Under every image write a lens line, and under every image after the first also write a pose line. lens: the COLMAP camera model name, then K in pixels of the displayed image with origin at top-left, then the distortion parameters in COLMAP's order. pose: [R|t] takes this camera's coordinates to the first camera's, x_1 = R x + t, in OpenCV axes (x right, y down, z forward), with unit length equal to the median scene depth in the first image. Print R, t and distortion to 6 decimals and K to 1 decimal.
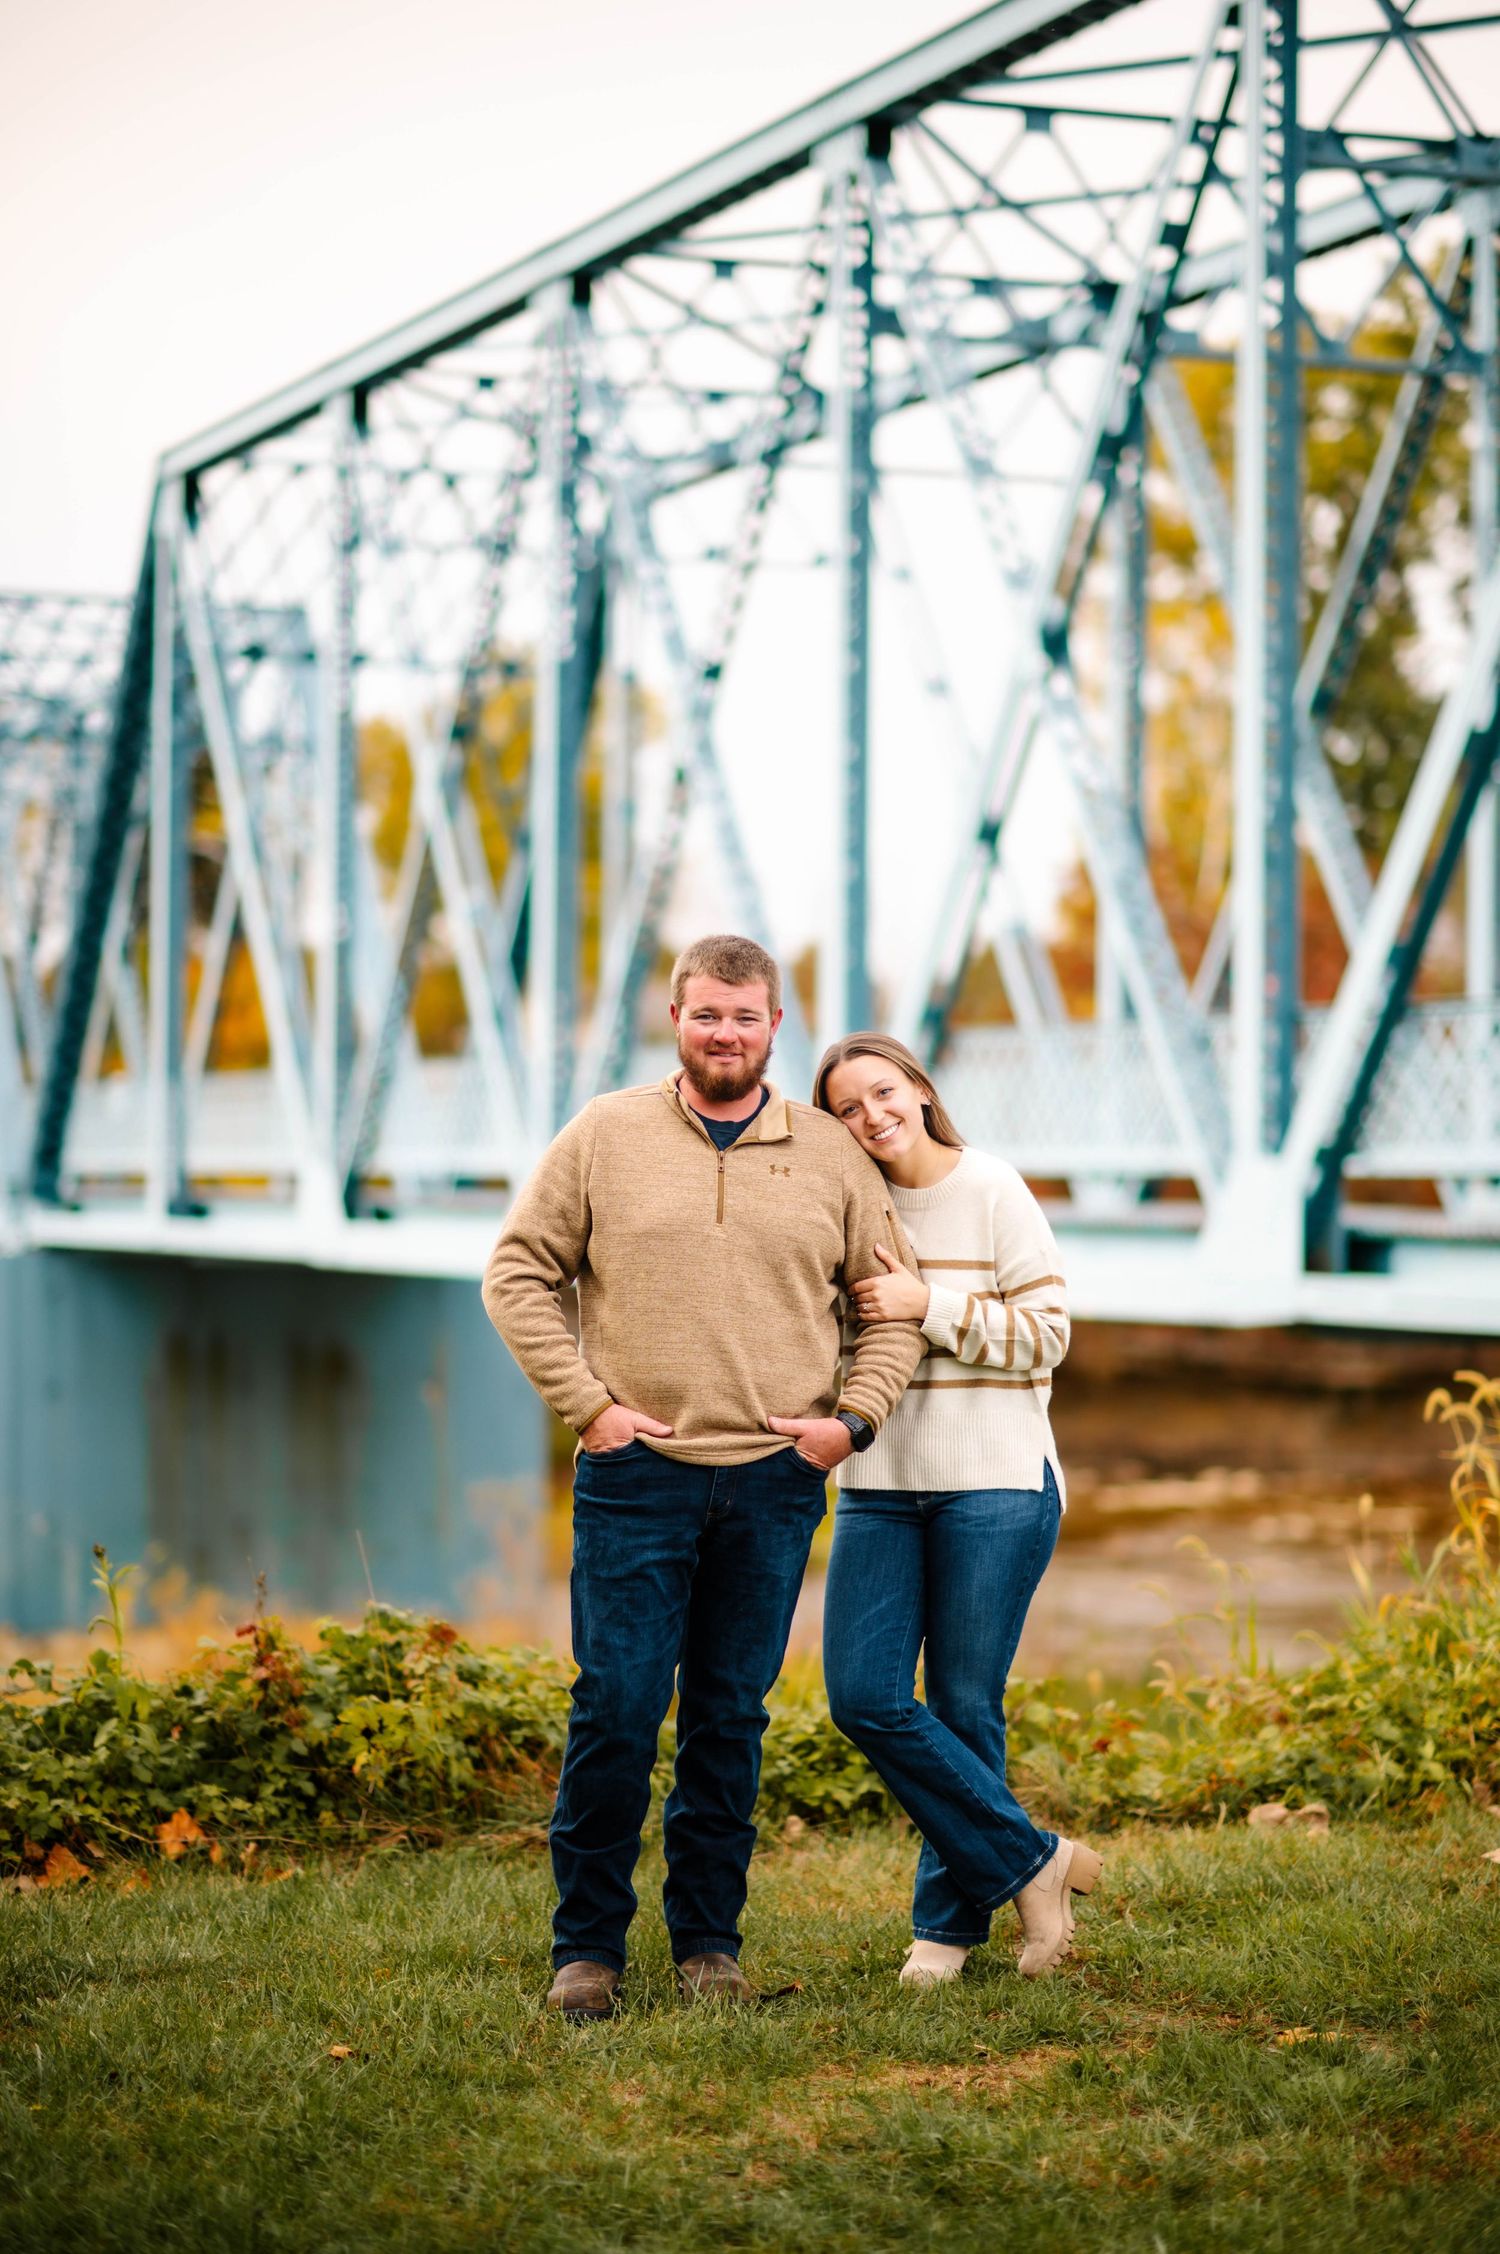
lens RADIAL K [[5238.7, 0, 750.0], [0, 5238.7, 1127.0], [0, 0, 1]] dist [-0.078622, -0.374485]
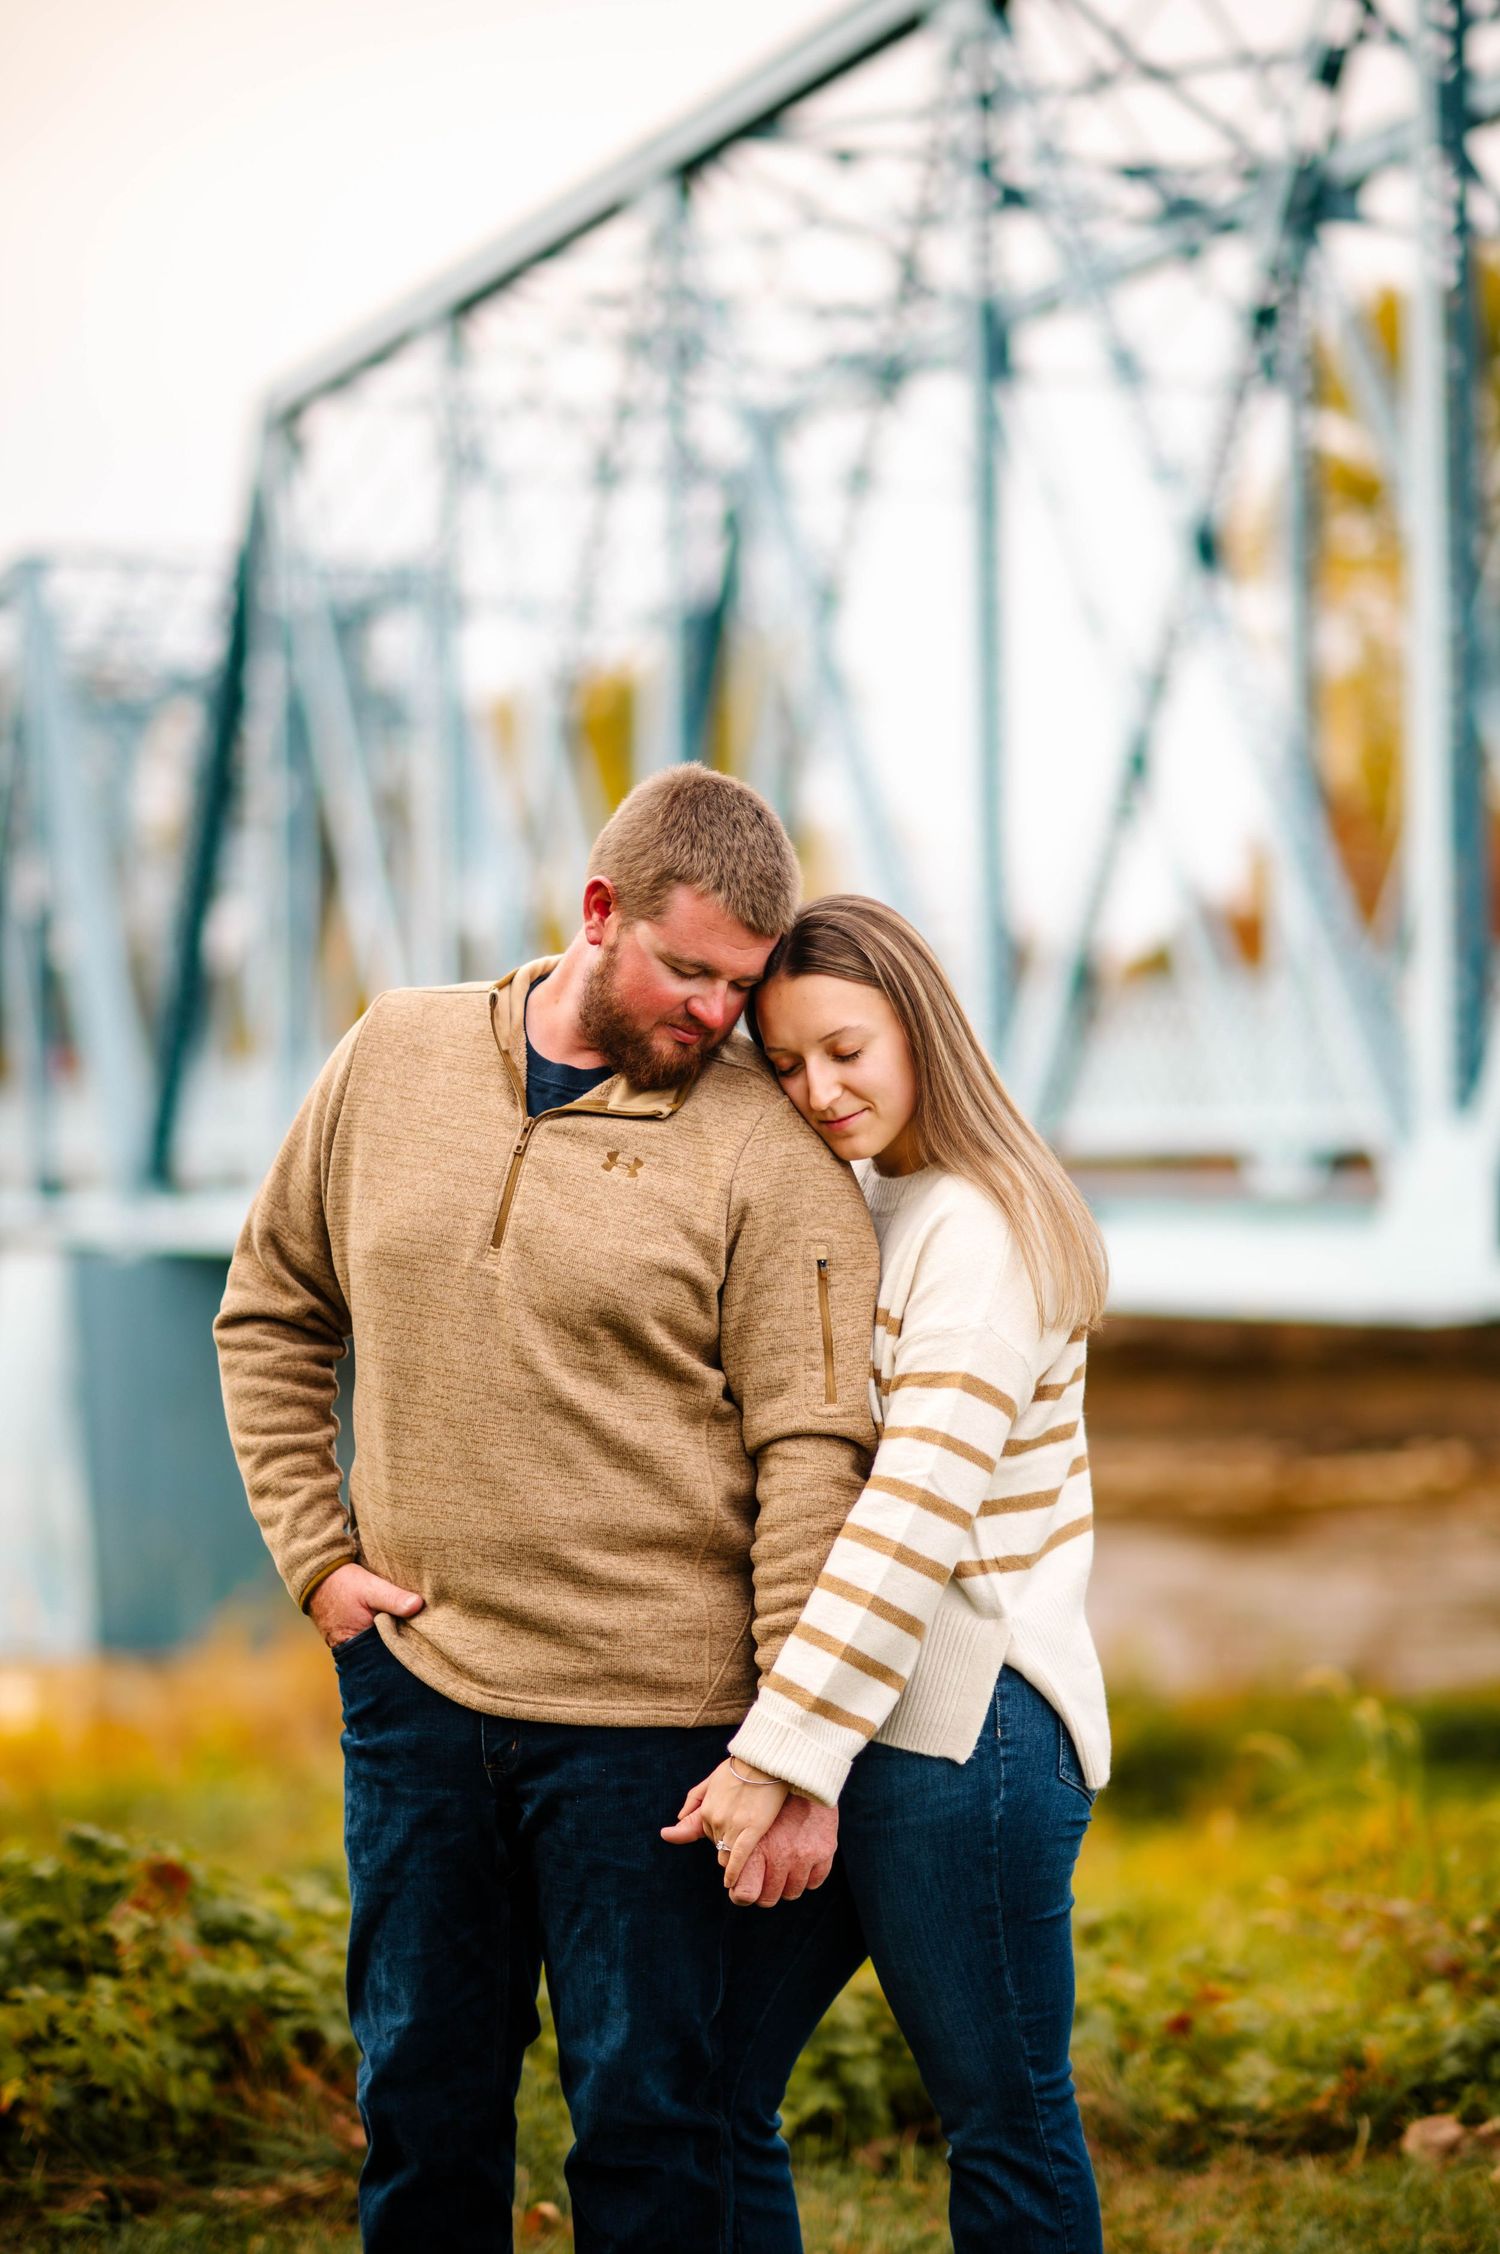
lens RADIAL K [[5405.6, 0, 750.0], [0, 5405.6, 1127.0], [0, 0, 1]] dist [-0.052738, -0.737290]
pose [[0.999293, -0.017217, -0.033421, 0.037927], [0.017341, 0.999844, 0.003416, 0.001716], [0.033357, -0.003993, 0.999436, 0.320938]]
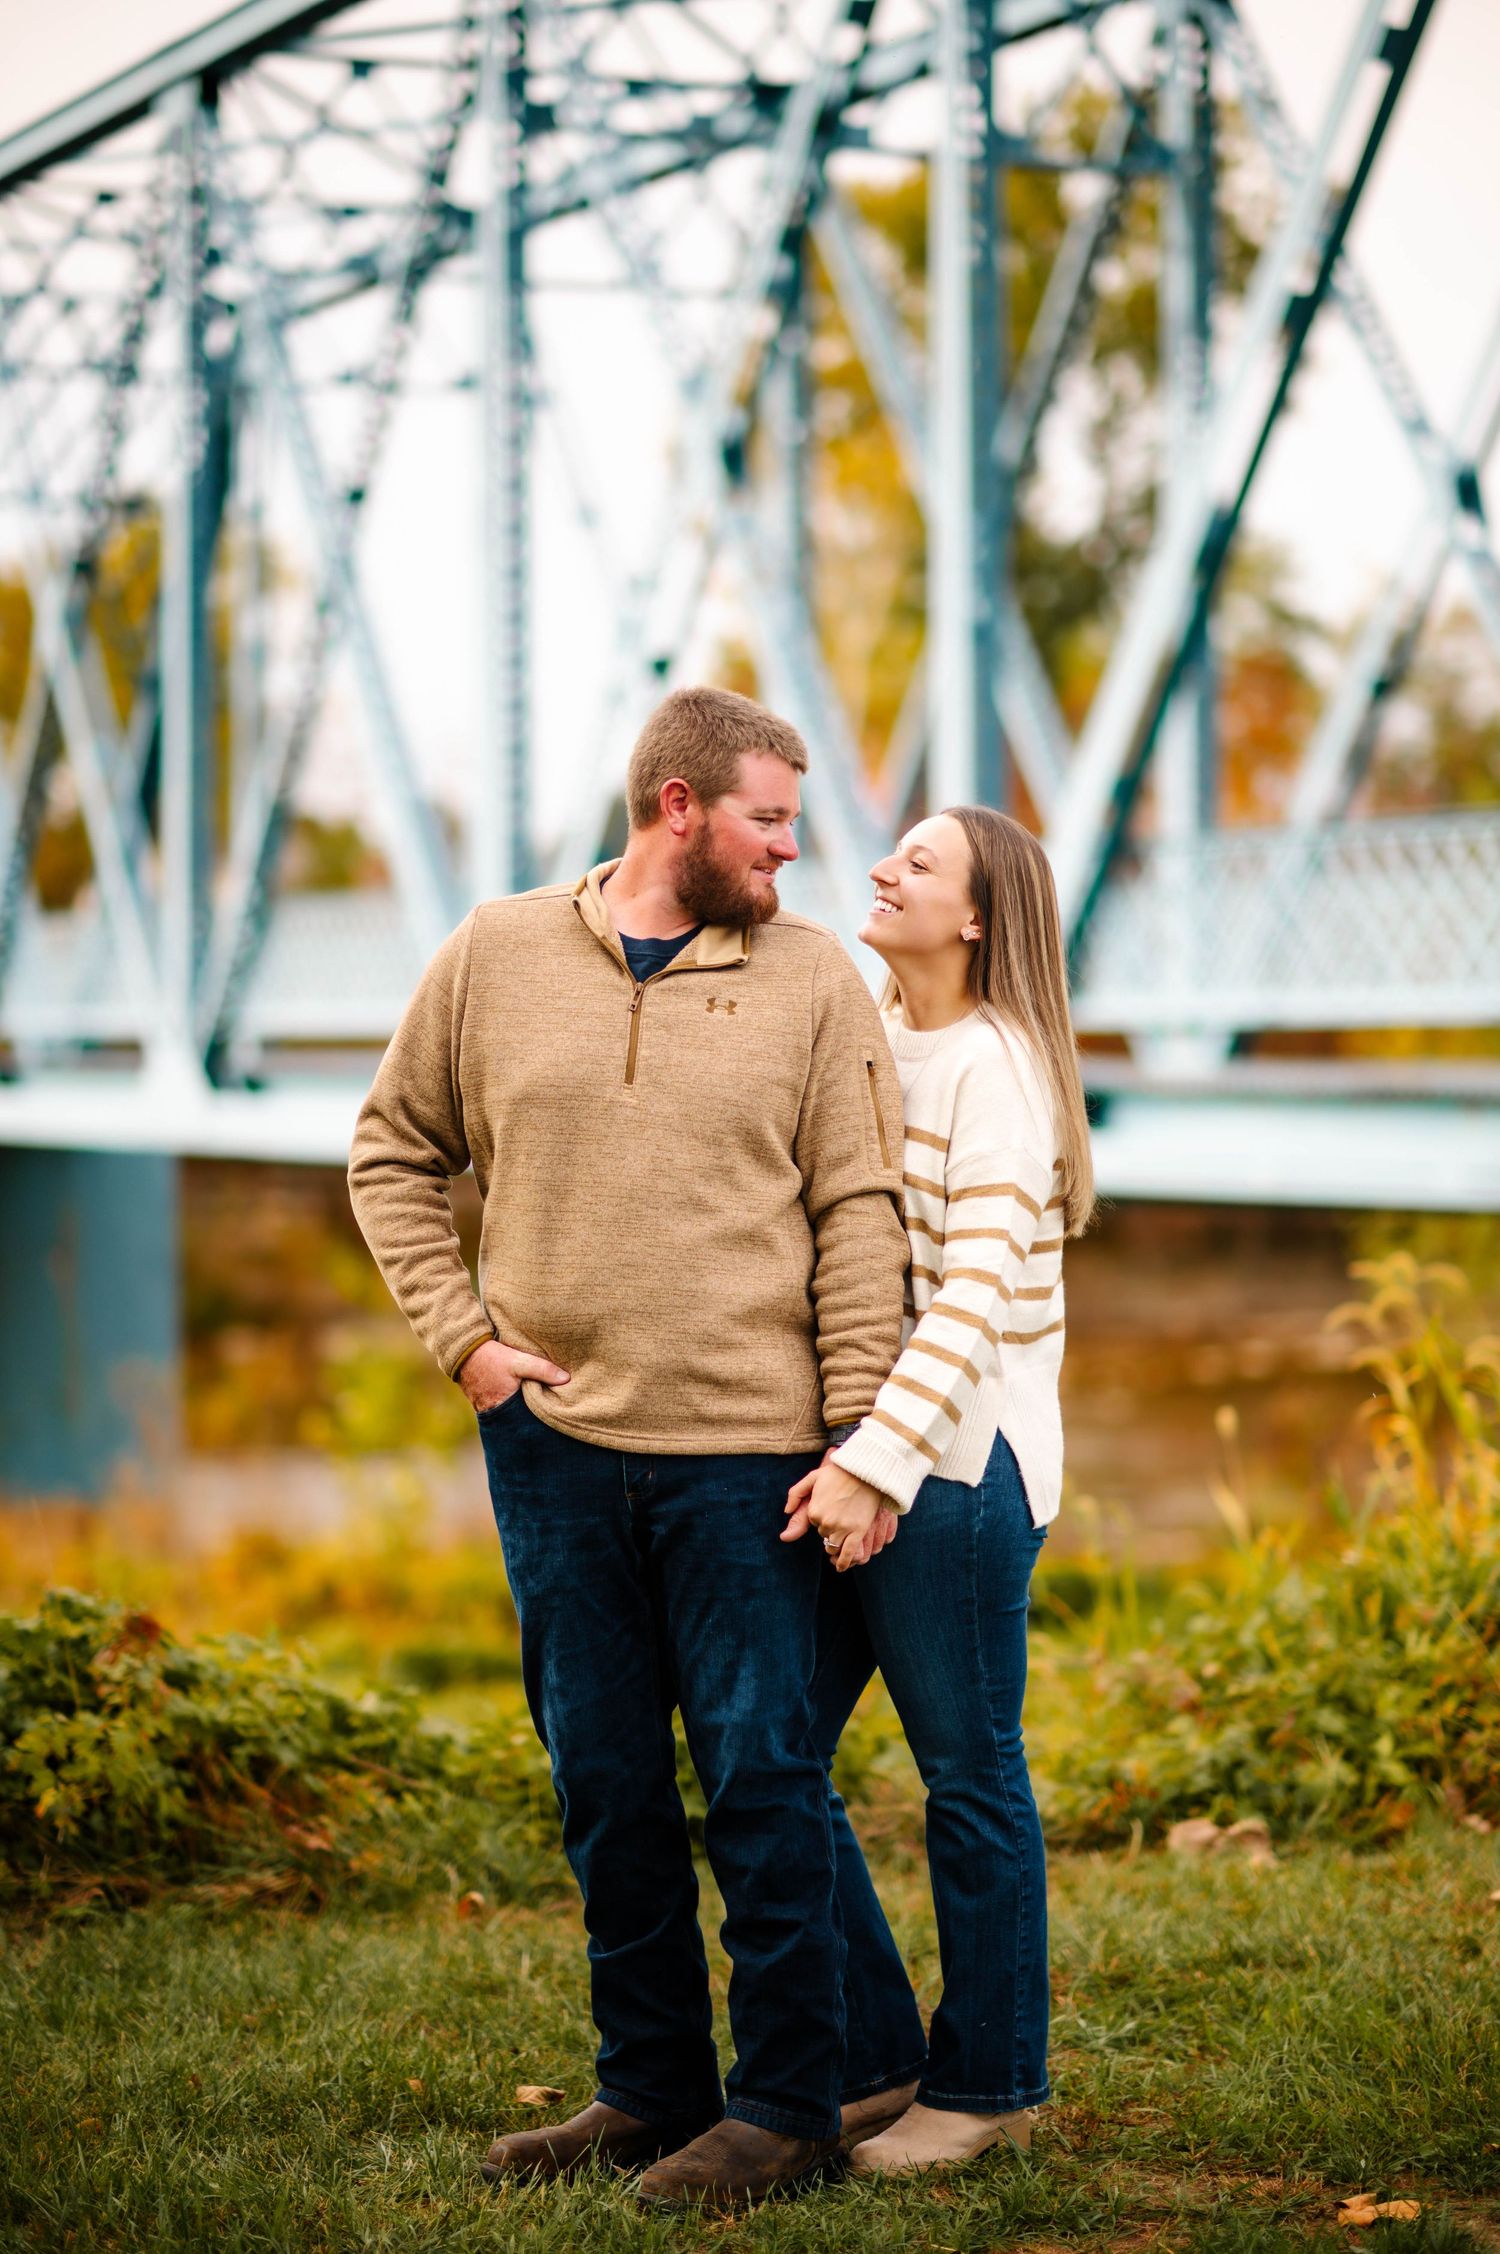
lens RADIAL K [[5342.1, 0, 750.0], [0, 5342.1, 1127.0], [0, 0, 1]] dist [-0.018893, -0.503260]
pose [[0.997491, -0.012424, 0.069696, -0.022620], [0.010608, 0.999596, 0.026364, 0.002233], [-0.069995, -0.025558, 0.997220, 0.197853]]
